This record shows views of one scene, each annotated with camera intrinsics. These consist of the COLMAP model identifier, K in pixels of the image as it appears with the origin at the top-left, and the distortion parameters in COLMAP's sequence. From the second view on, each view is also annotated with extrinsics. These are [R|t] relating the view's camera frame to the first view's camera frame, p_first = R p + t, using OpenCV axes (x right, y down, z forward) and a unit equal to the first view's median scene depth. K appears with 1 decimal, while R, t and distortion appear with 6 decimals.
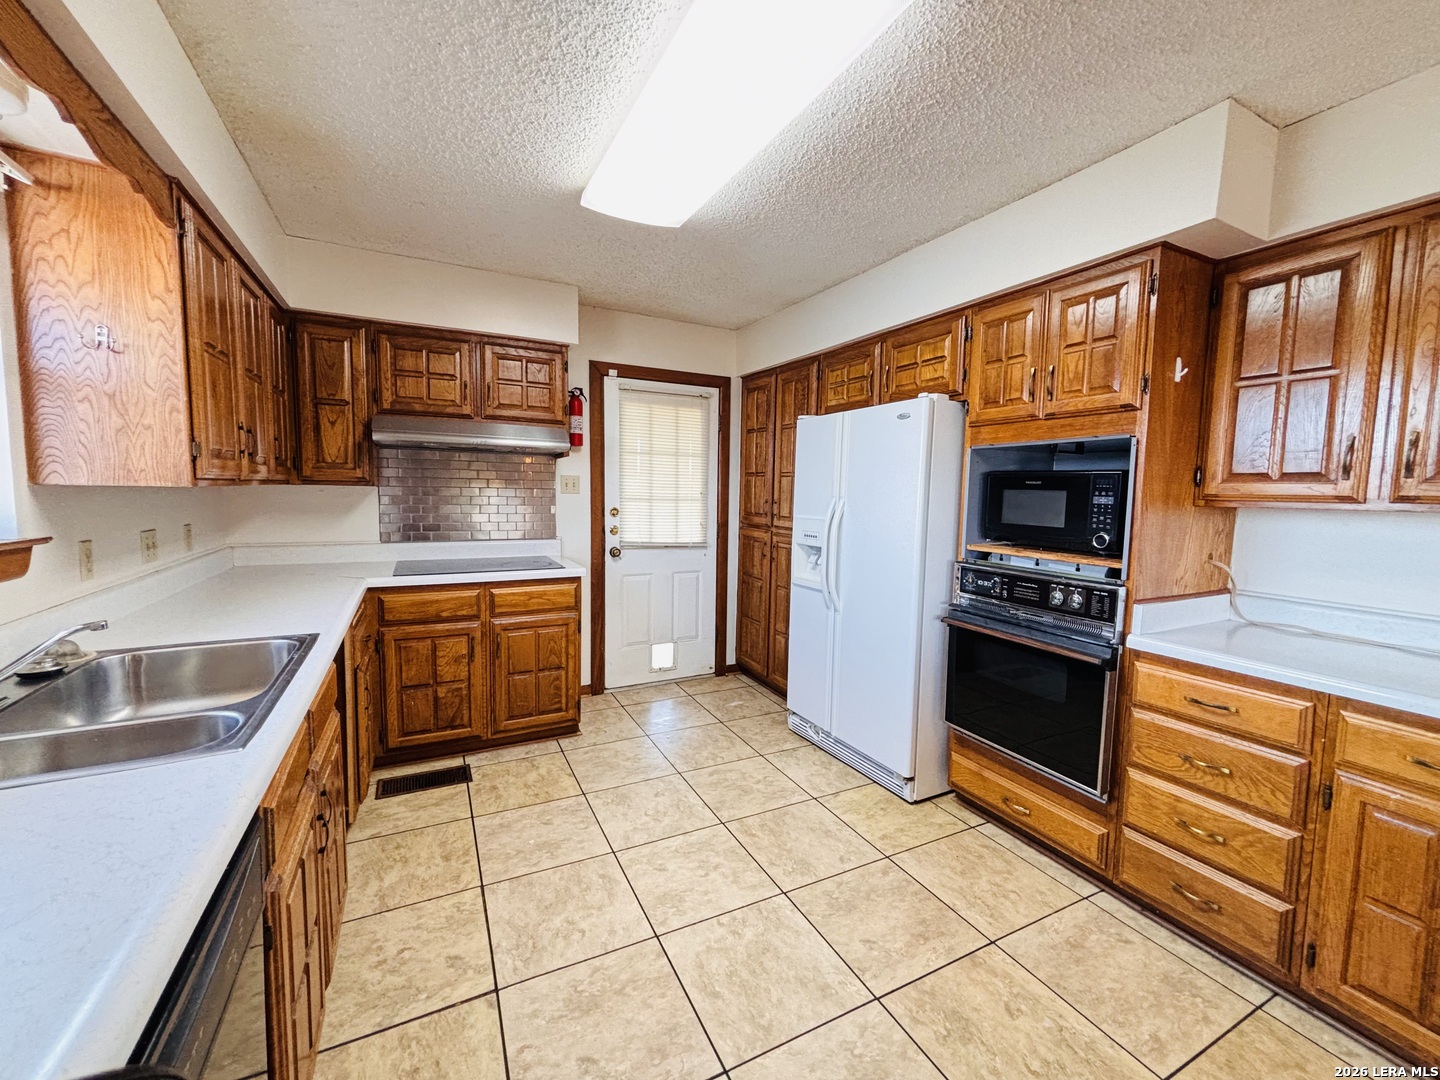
lens RADIAL K [[579.5, 0, 714.4], [0, 579.5, 539.7], [0, 0, 1]] dist [0.002099, 0.000089]
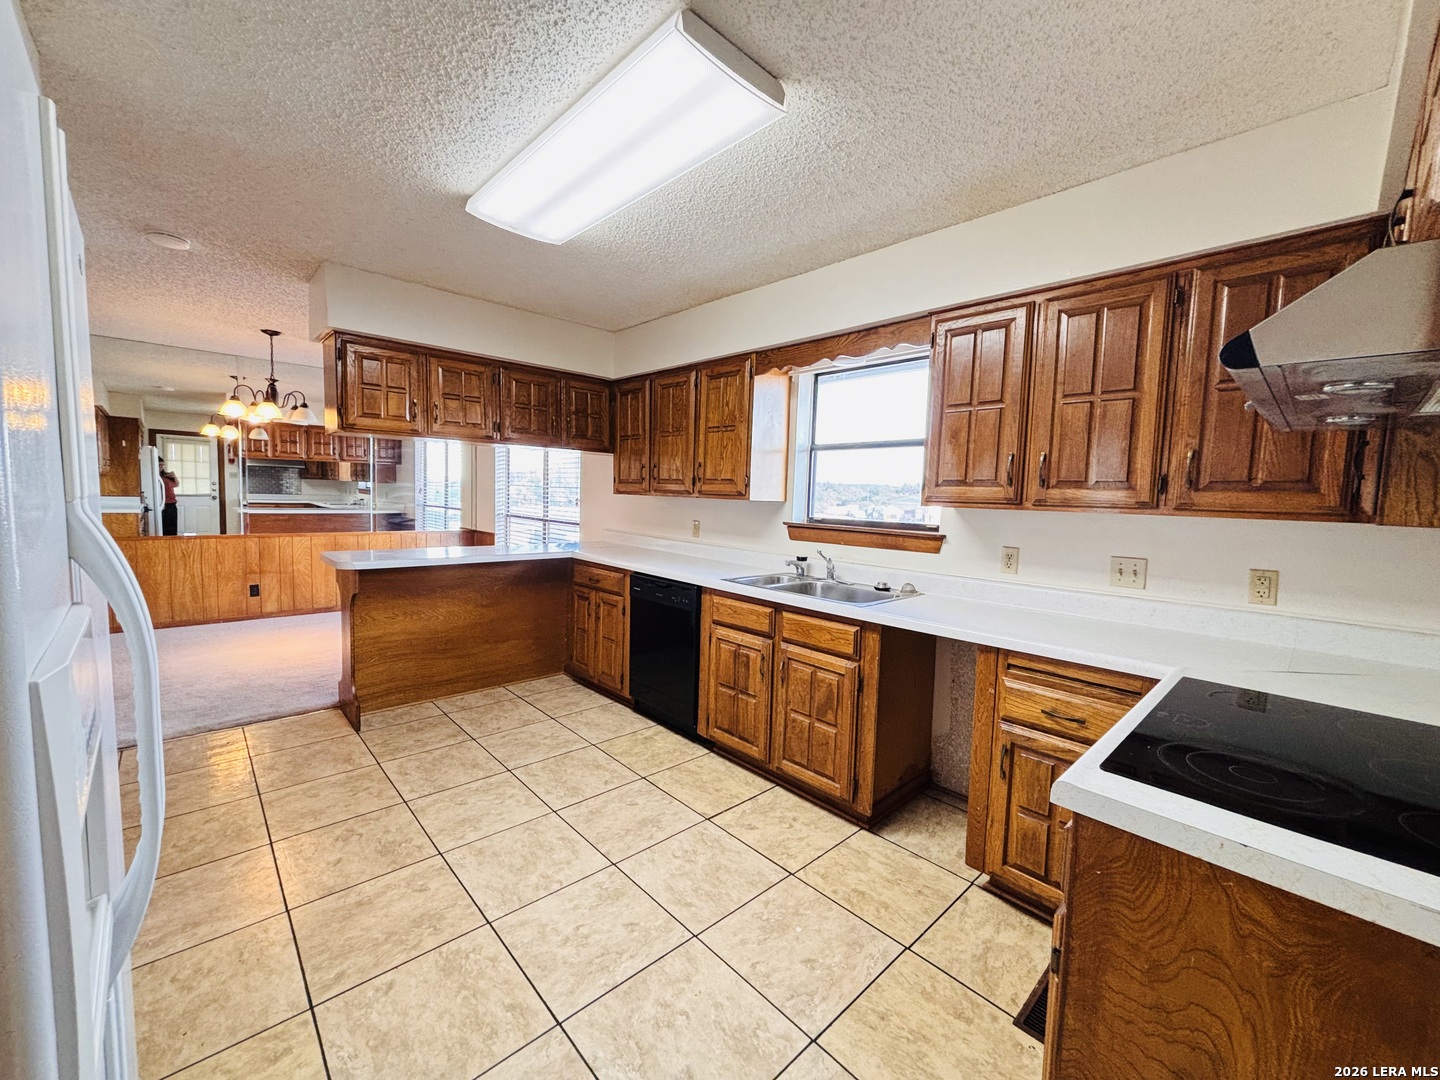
lens RADIAL K [[579.5, 0, 714.4], [0, 579.5, 539.7], [0, 0, 1]] dist [0.002099, 0.000089]
pose [[-0.958818, -0.030473, -0.282380, 0.037956], [-0.075283, 0.985933, 0.149226, -0.106111], [0.273861, 0.164339, -0.947625, 1.297927]]
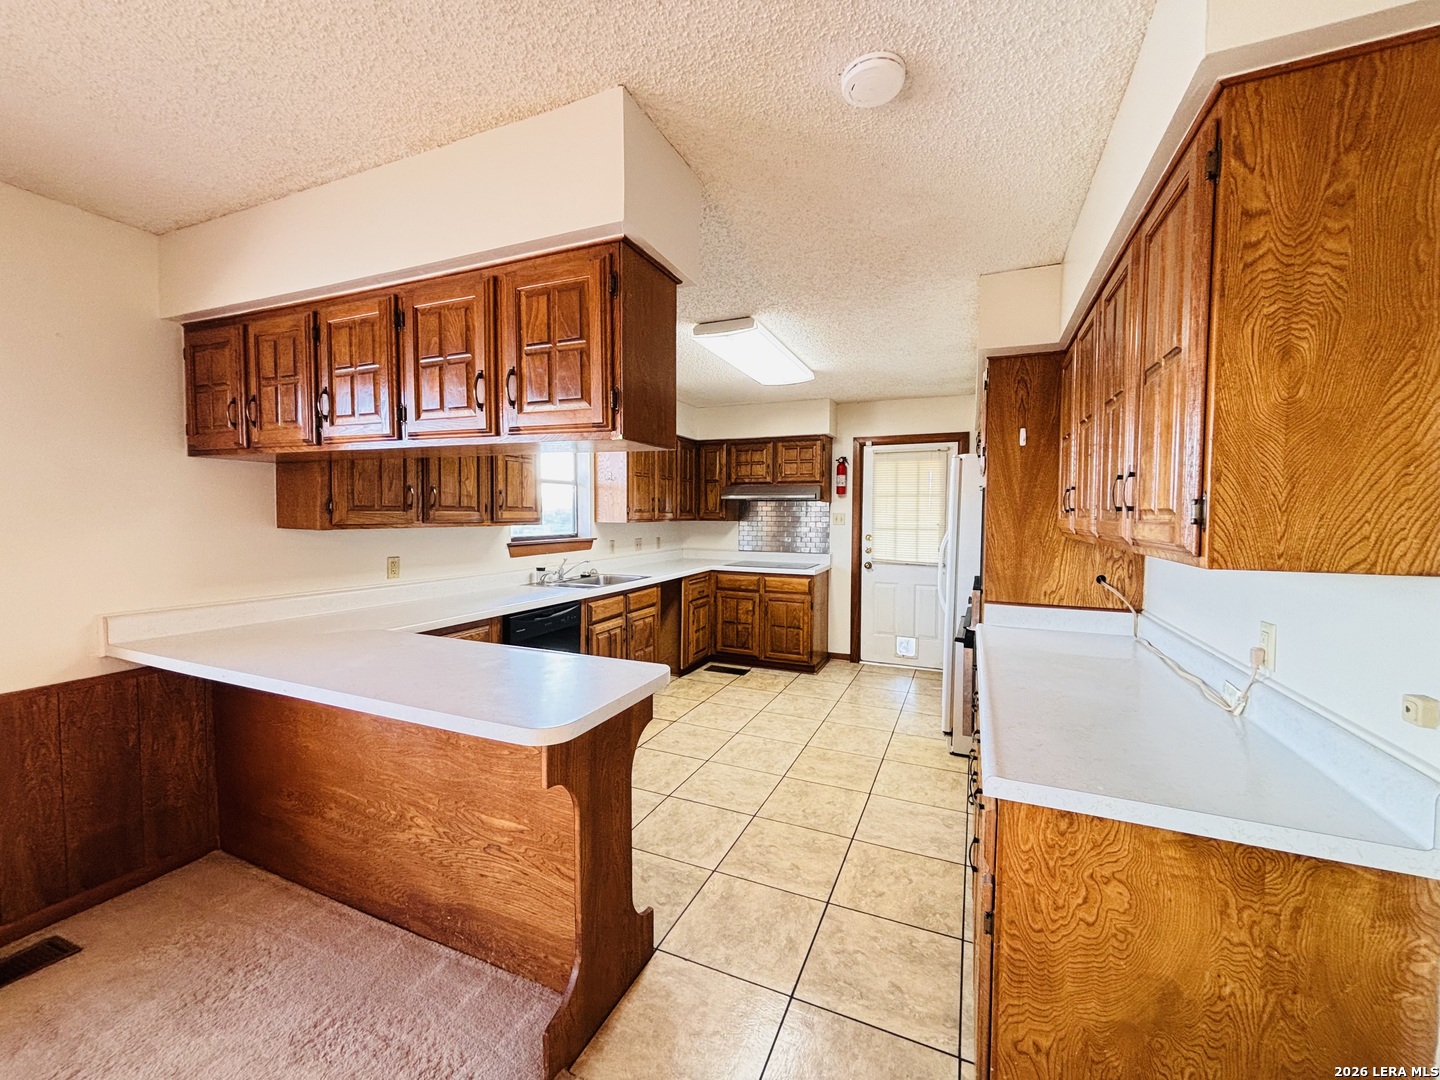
lens RADIAL K [[568.0, 0, 711.5], [0, 568.0, 541.4], [0, 0, 1]] dist [0.001026, 0.000005]
pose [[0.629298, 0.023923, -0.776796, 0.900814], [-0.061456, 0.997928, -0.019053, 0.017630], [0.774730, 0.059729, 0.629464, -0.266621]]
